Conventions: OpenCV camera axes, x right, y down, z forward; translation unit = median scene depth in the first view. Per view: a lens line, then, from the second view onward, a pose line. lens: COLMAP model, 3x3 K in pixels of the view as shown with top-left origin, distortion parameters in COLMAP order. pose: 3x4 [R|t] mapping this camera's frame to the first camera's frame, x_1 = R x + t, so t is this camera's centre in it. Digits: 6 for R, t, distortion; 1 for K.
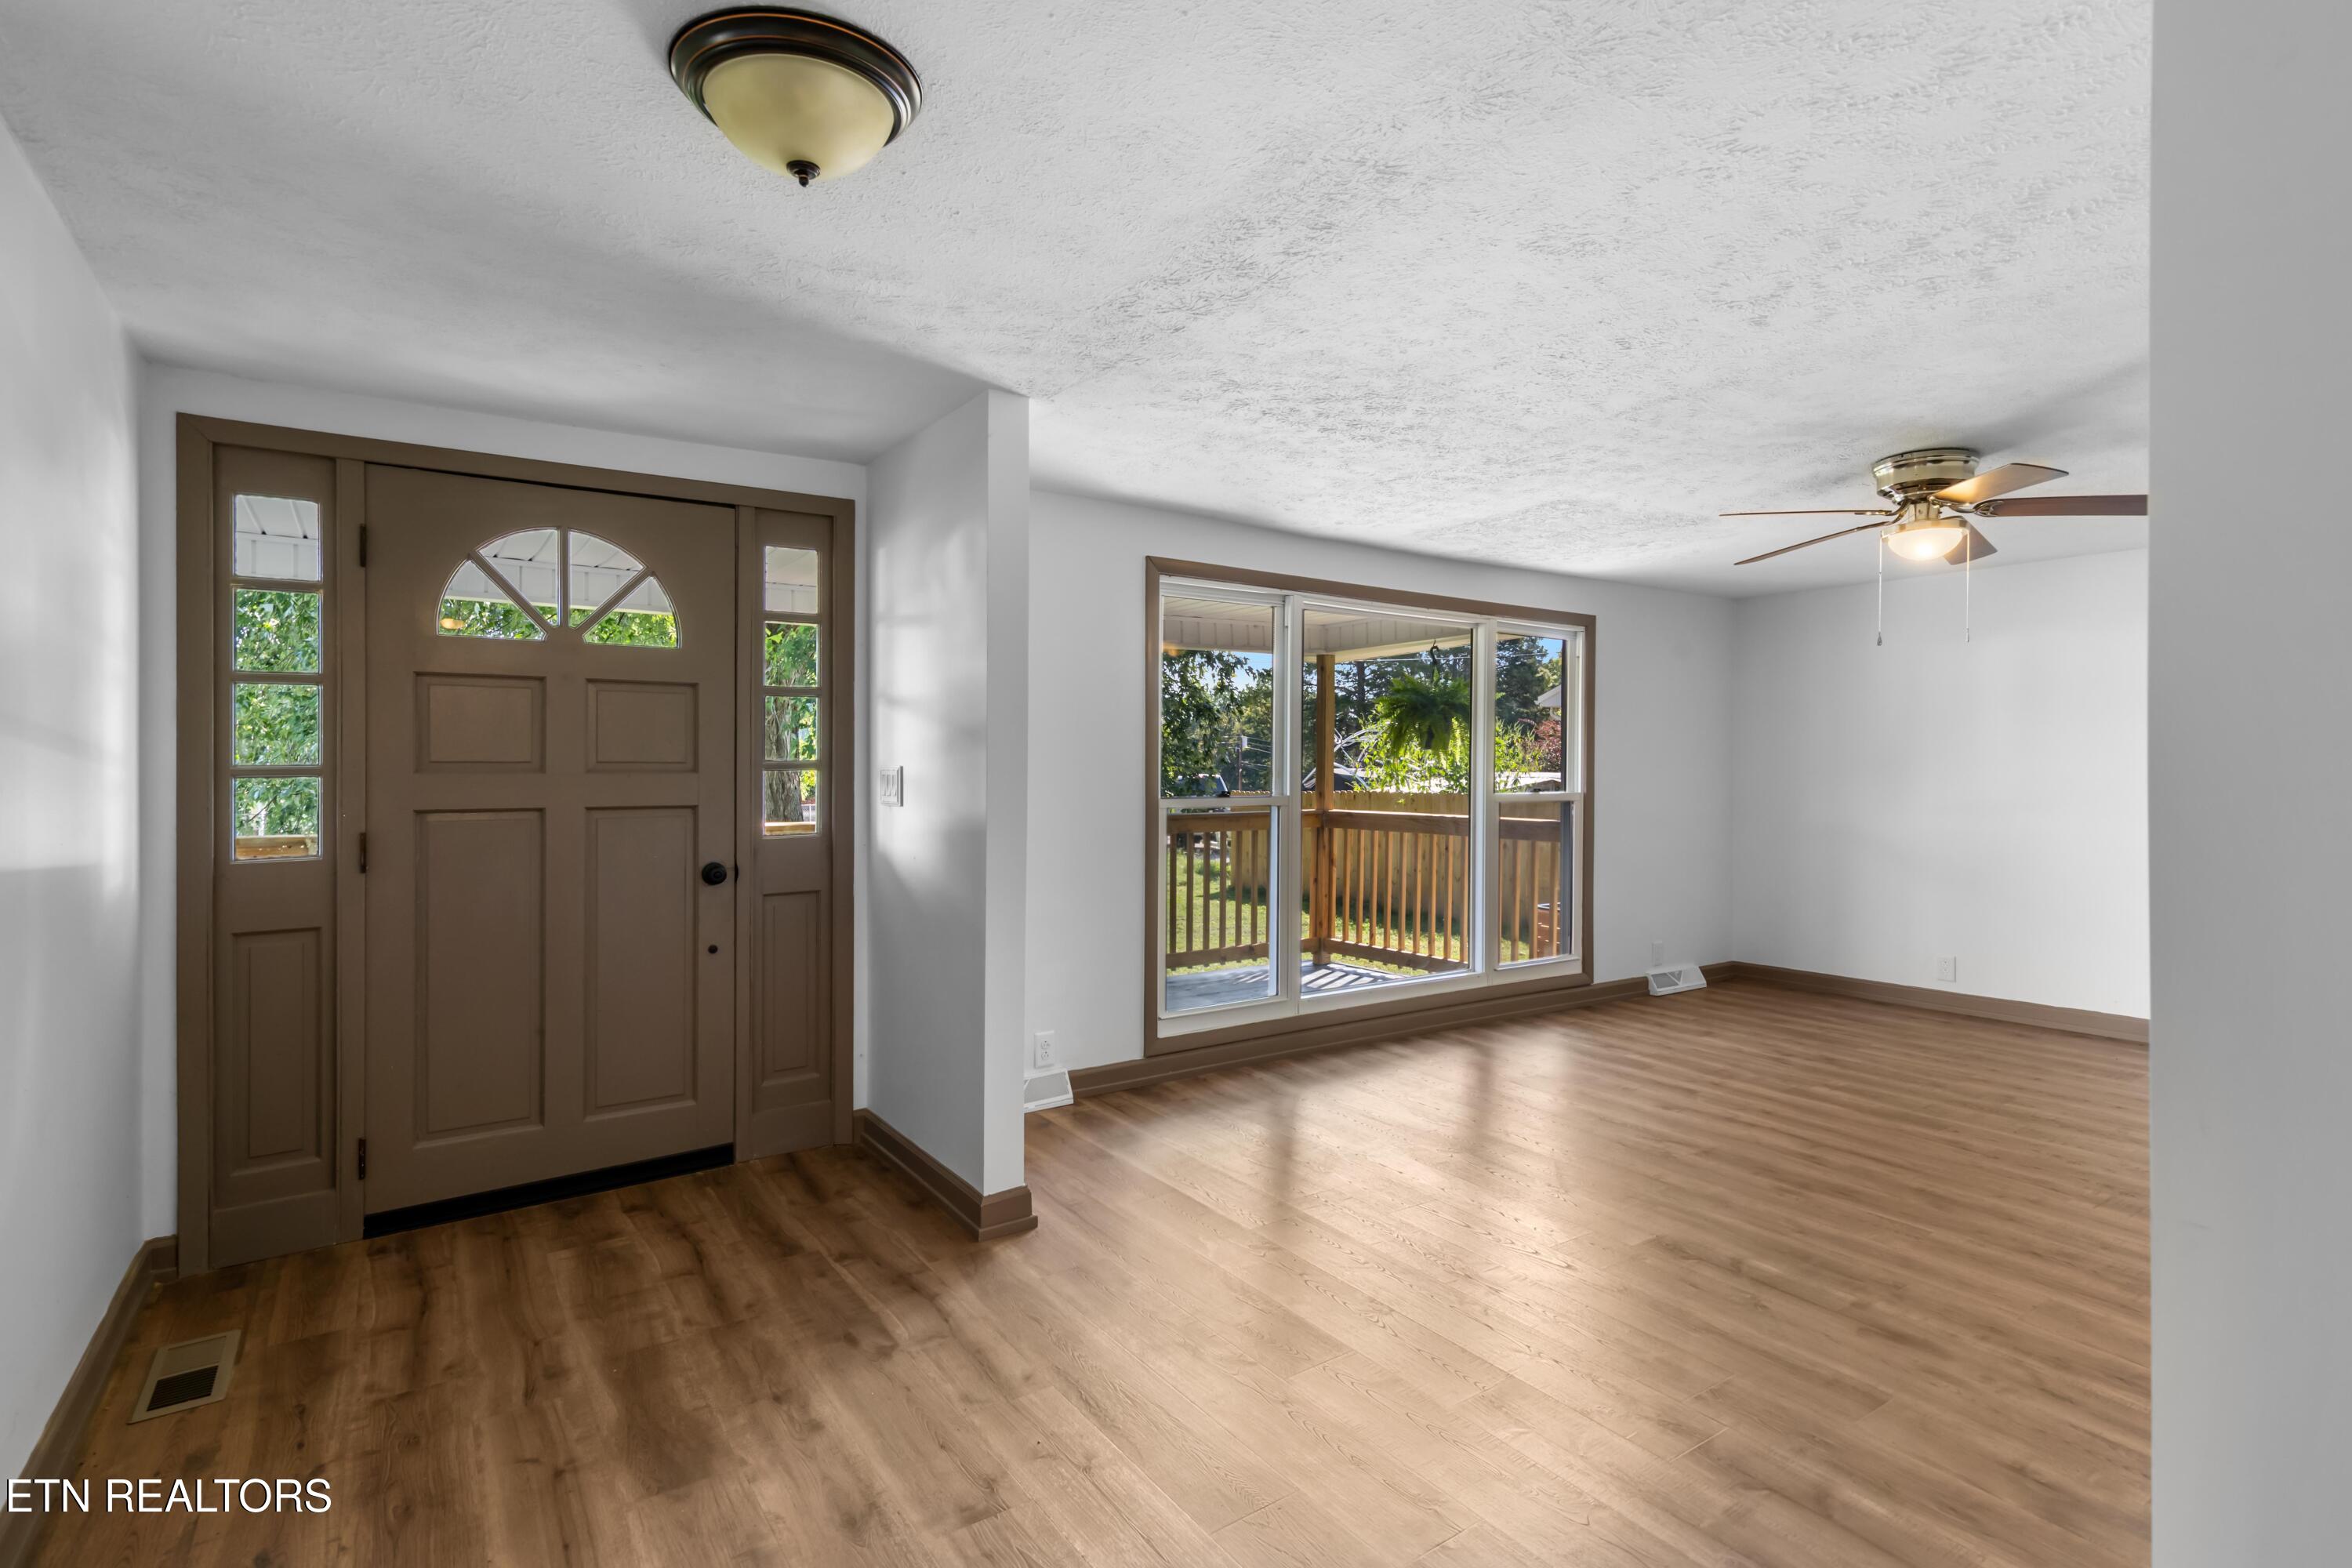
lens RADIAL K [[1138.9, 0, 1186.7], [0, 1138.9, 772.2], [0, 0, 1]] dist [0.002559, -0.000320]
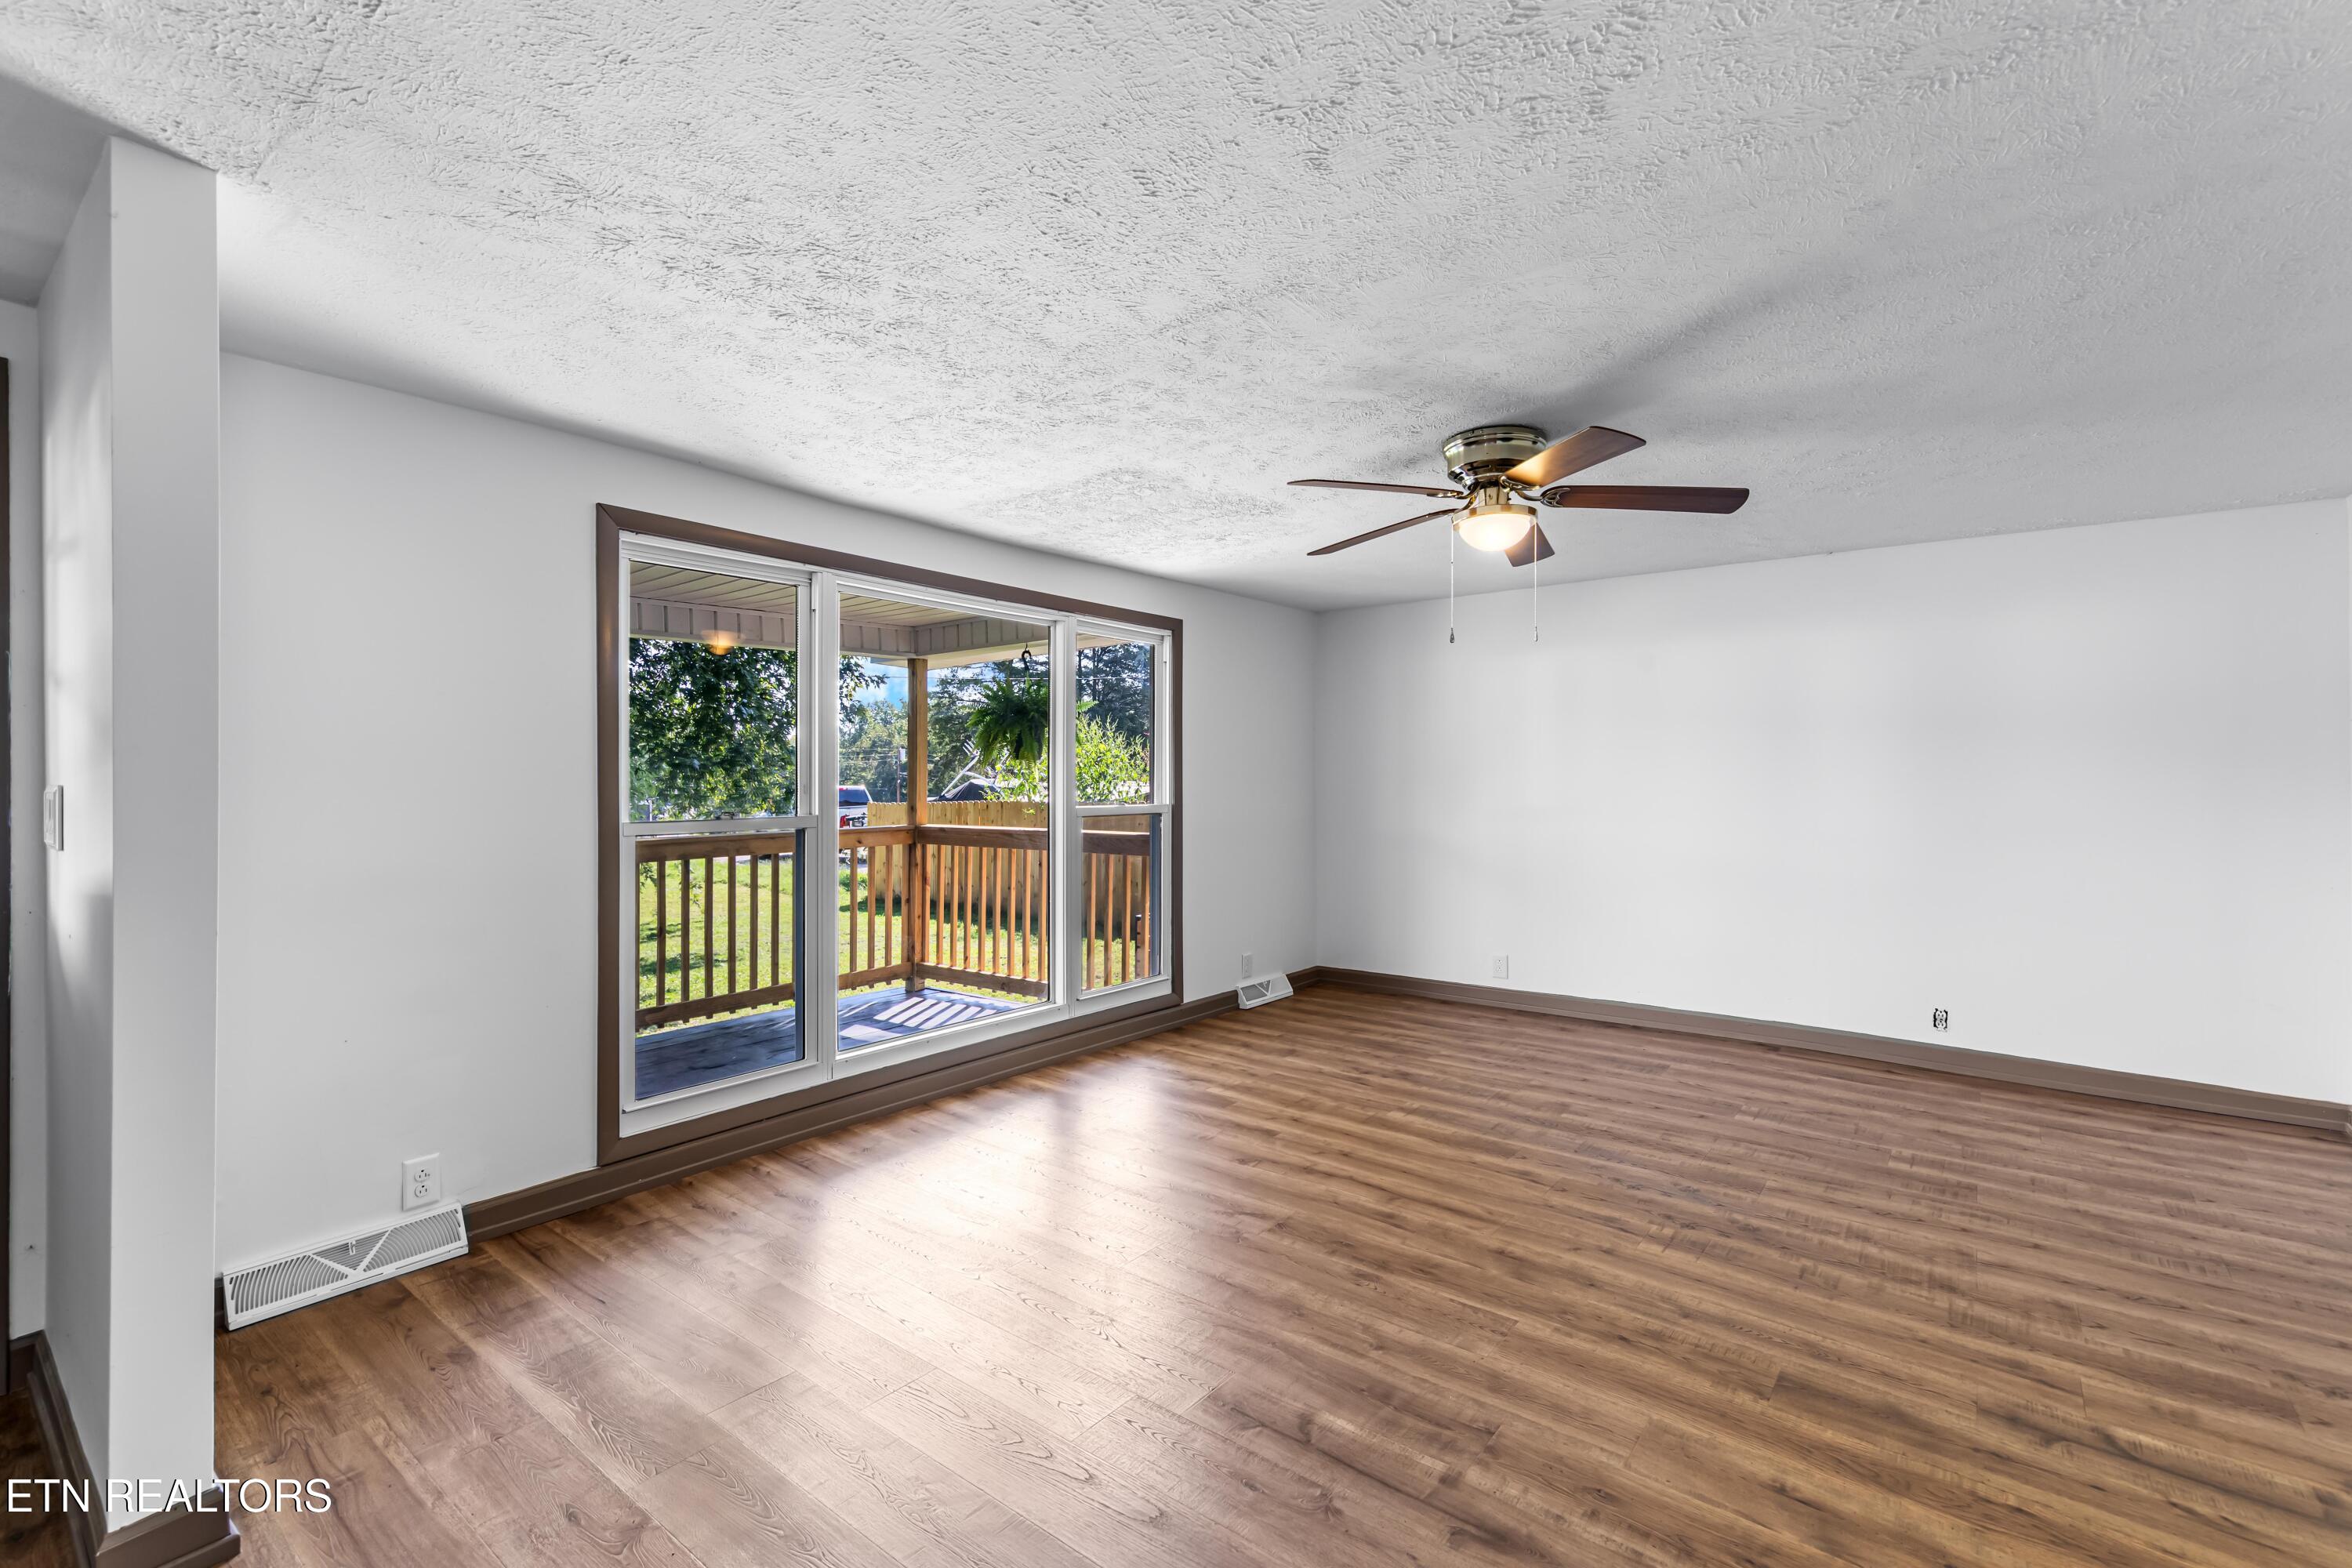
lens RADIAL K [[1031.9, 0, 1168.4], [0, 1031.9, 776.2], [0, 0, 1]] dist [0.000582, 0.000332]
pose [[0.956281, -0.006198, 0.292383, 0.139718], [0.007758, 0.999961, -0.004178, -0.003142], [-0.292346, 0.006263, 0.956292, 0.259675]]
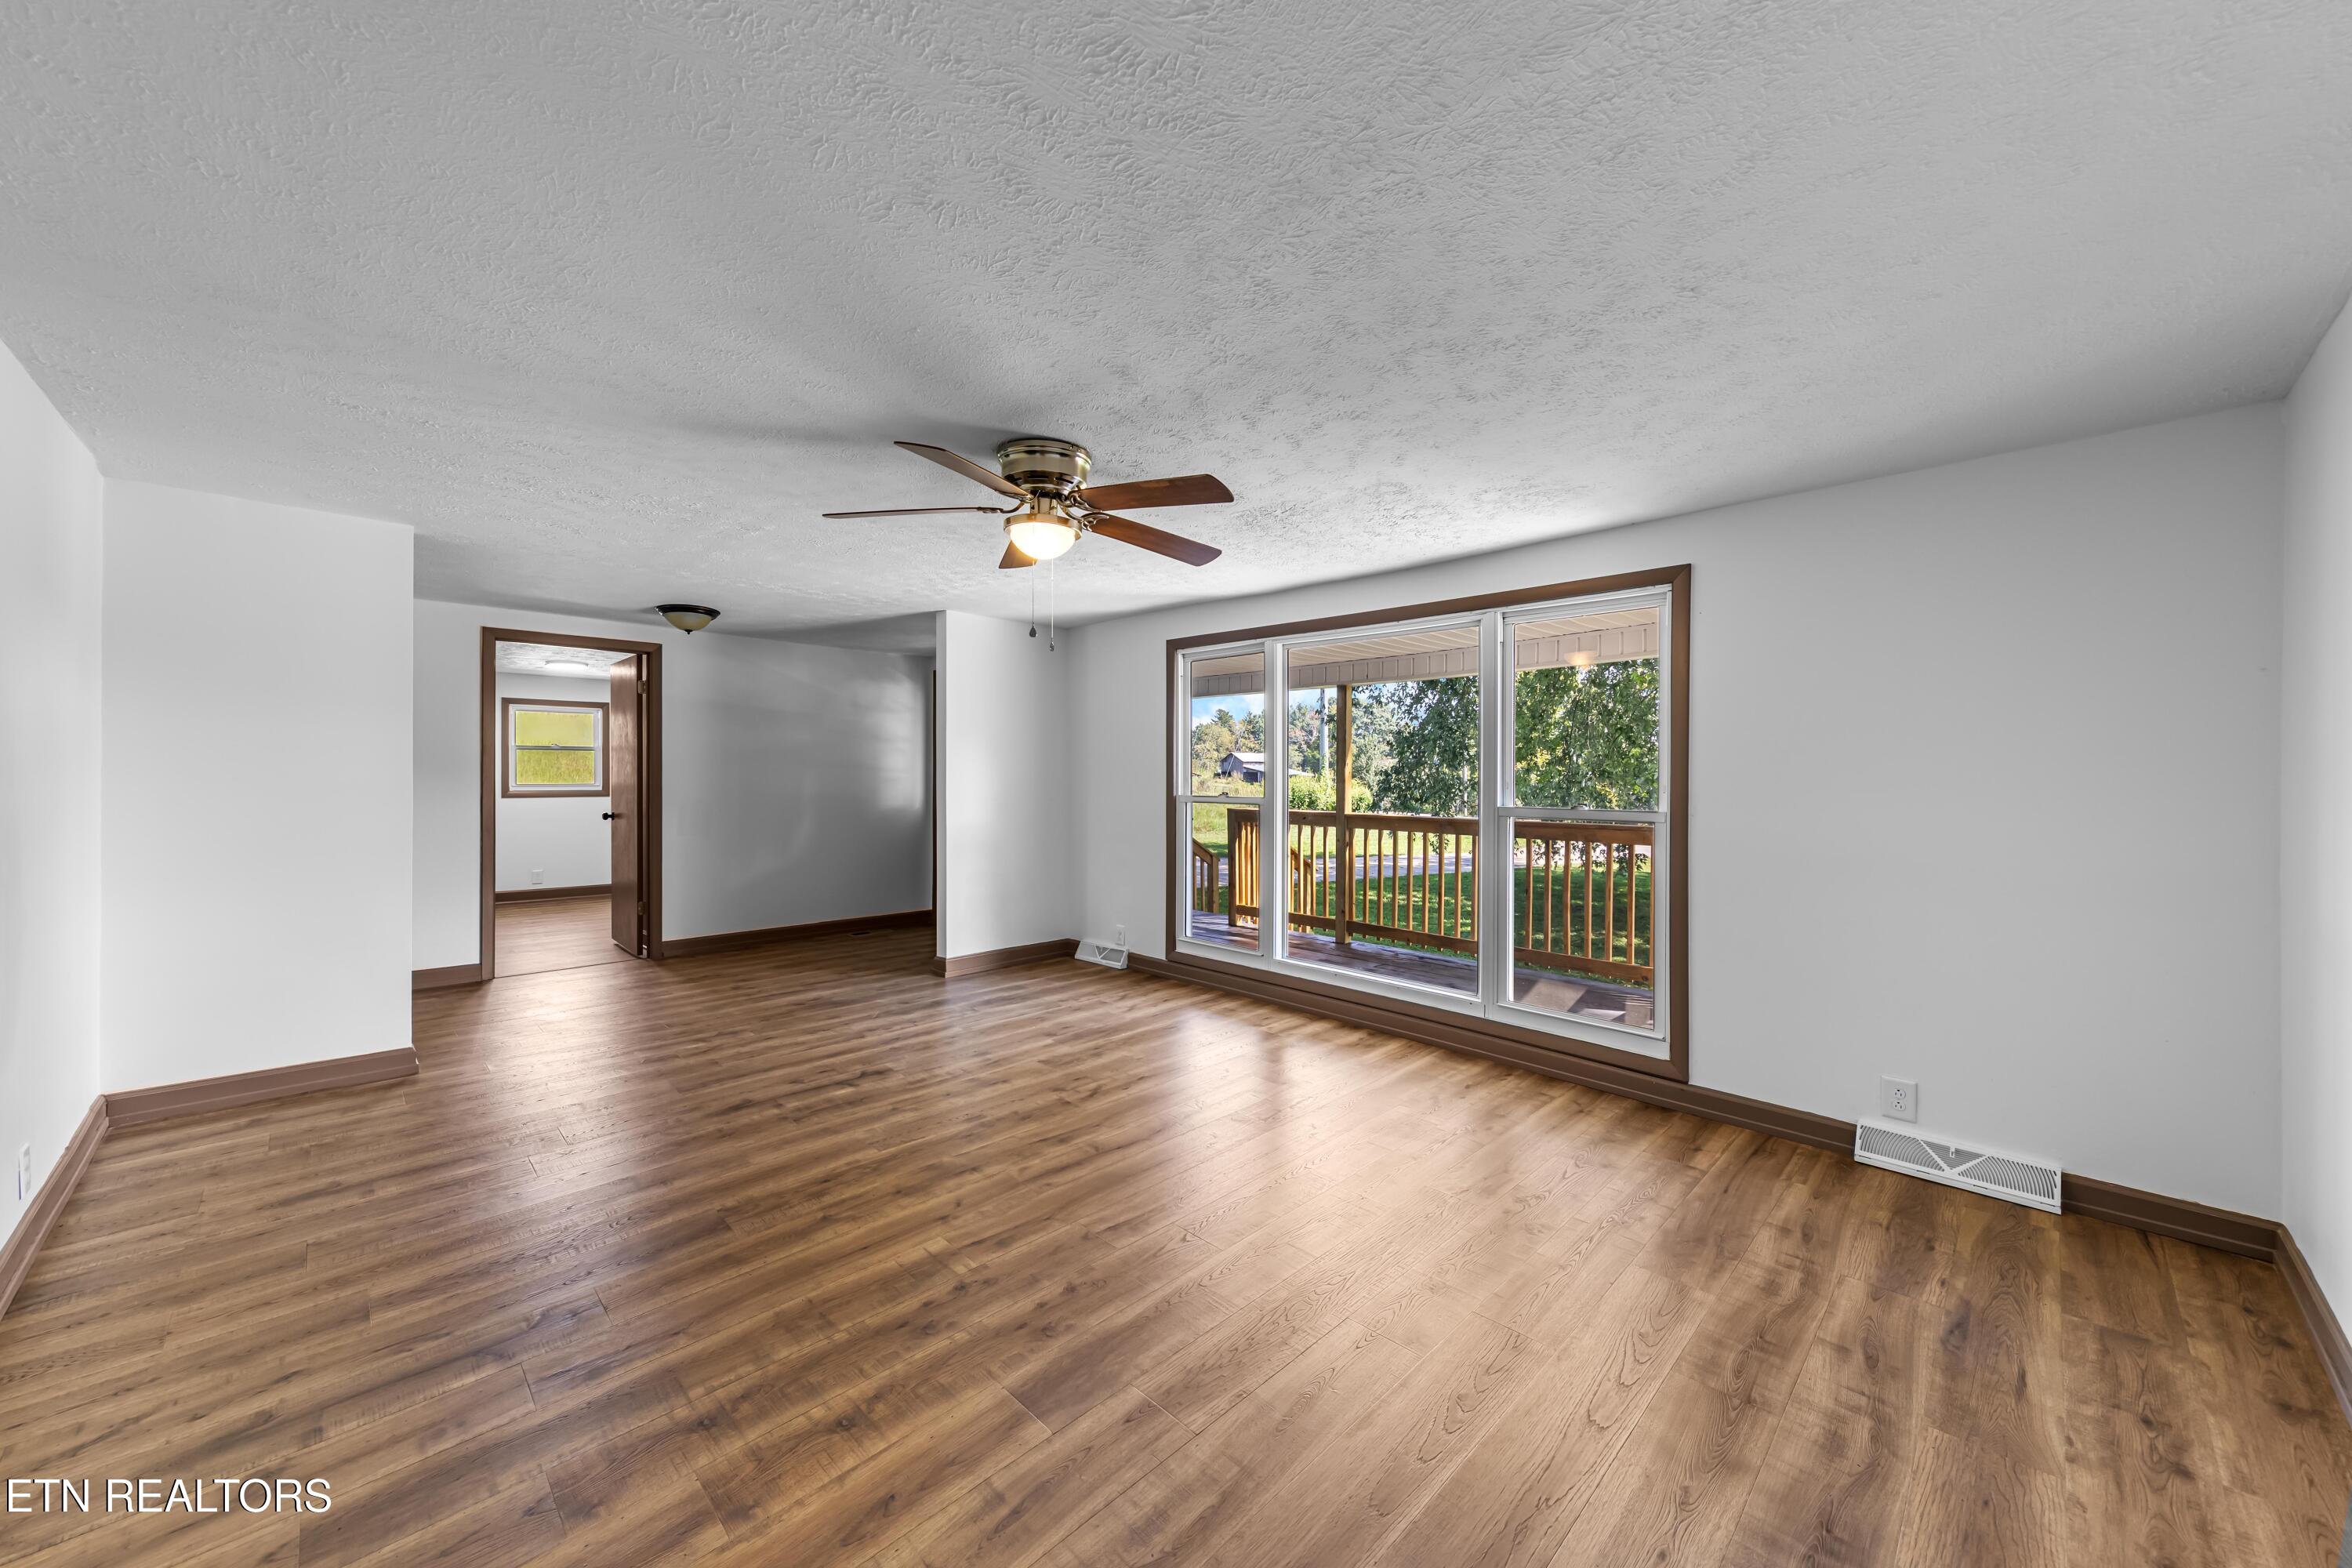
lens RADIAL K [[862.6, 0, 1176.0], [0, 862.6, 784.0], [0, 0, 1]] dist [0.000286, -0.000033]
pose [[0.174299, 0.008865, -0.984653, 1.258526], [-0.010654, 0.999918, 0.007117, -0.000894], [0.984635, 0.009250, 0.174379, 0.893120]]
